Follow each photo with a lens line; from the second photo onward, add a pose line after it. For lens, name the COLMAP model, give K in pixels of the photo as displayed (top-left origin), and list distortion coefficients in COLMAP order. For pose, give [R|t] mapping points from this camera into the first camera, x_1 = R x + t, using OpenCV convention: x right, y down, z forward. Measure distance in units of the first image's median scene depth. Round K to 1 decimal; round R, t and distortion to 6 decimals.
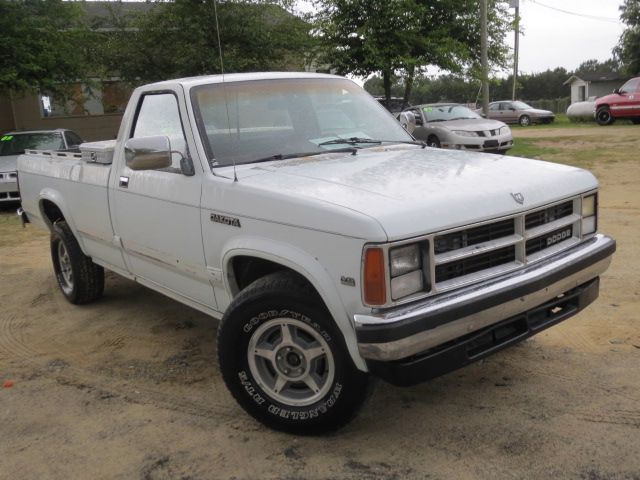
lens RADIAL K [[647.9, 0, 326.2], [0, 647.9, 236.9], [0, 0, 1]] dist [-0.015383, -0.018336]
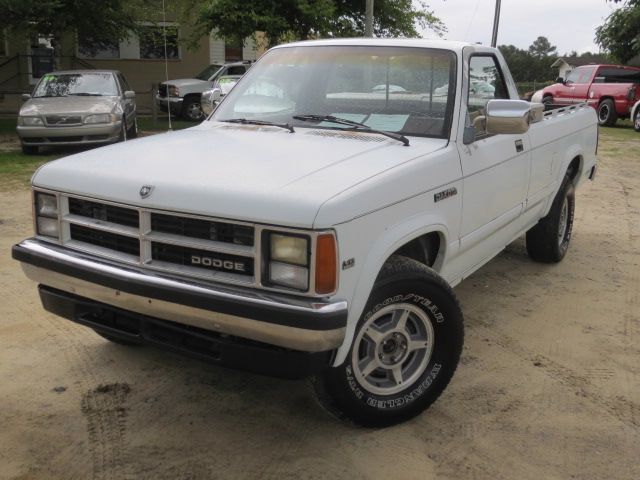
lens RADIAL K [[677.7, 0, 325.4], [0, 677.7, 238.0], [0, 0, 1]] dist [-0.016032, -0.010388]
pose [[0.345675, 0.298450, -0.889627, 1.048991], [-0.238362, 0.944902, 0.224375, -0.228623], [0.907575, 0.134493, 0.397769, 0.718433]]
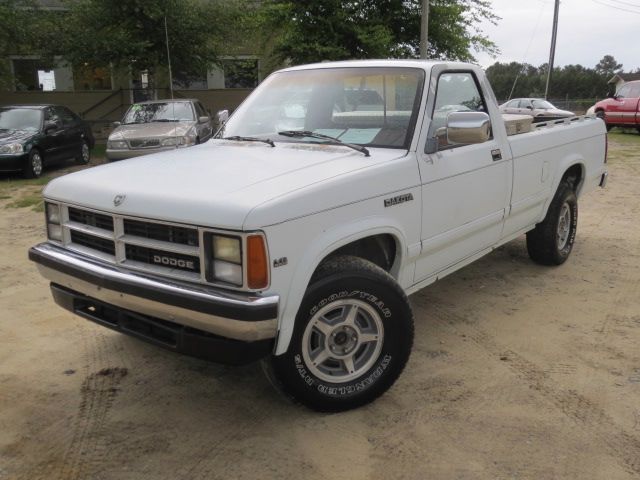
lens RADIAL K [[608.6, 0, 329.1], [0, 608.6, 239.3], [0, 0, 1]] dist [-0.010242, -0.017603]
pose [[0.233948, 0.285985, -0.929237, 1.099775], [-0.204895, 0.948797, 0.240420, -0.257677], [0.950414, 0.134150, 0.280566, 0.884481]]
